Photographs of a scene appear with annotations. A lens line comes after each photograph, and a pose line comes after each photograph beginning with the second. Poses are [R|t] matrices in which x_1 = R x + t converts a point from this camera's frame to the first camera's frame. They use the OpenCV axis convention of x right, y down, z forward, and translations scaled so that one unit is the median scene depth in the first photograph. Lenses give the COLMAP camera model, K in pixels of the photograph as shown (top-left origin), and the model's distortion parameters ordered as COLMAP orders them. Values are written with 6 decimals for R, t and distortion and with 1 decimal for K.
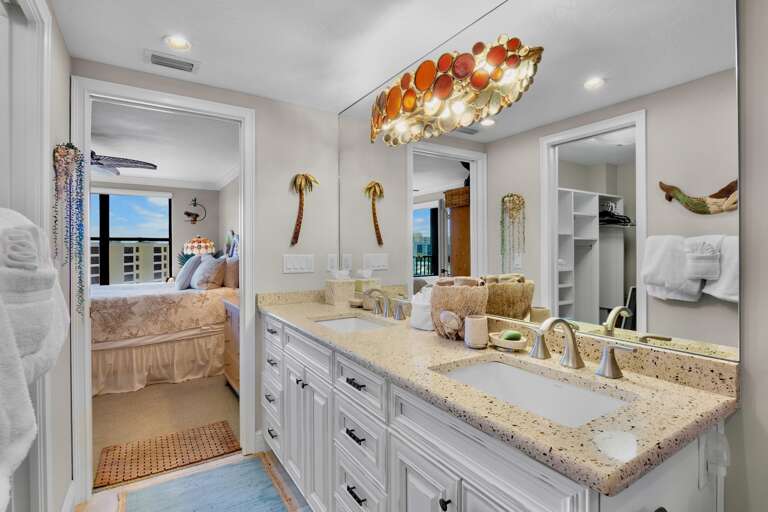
lens RADIAL K [[384.4, 0, 384.0], [0, 384.4, 249.0], [0, 0, 1]] dist [0.003944, 0.000628]
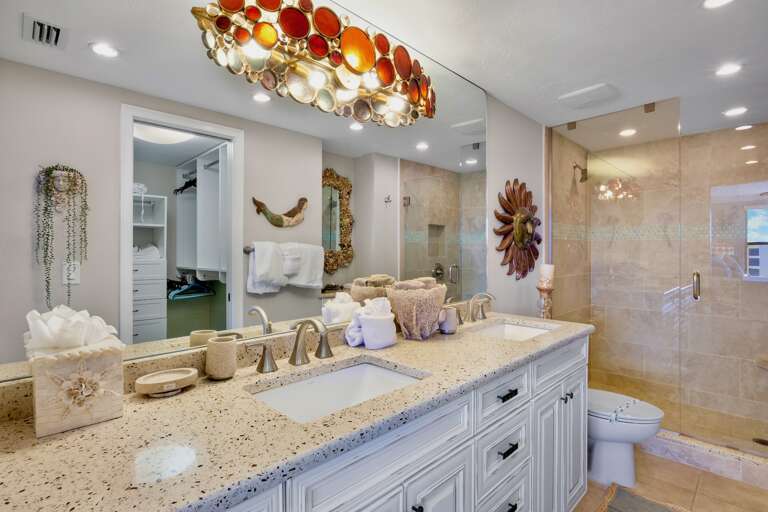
lens RADIAL K [[372.4, 0, 383.0], [0, 372.4, 252.1], [0, 0, 1]] dist [0.000167, 0.000071]
pose [[-0.197398, -0.002163, 0.980321, -0.563552], [0.004717, 0.999984, 0.003156, -0.003275], [-0.980312, 0.005247, -0.197384, 0.916690]]
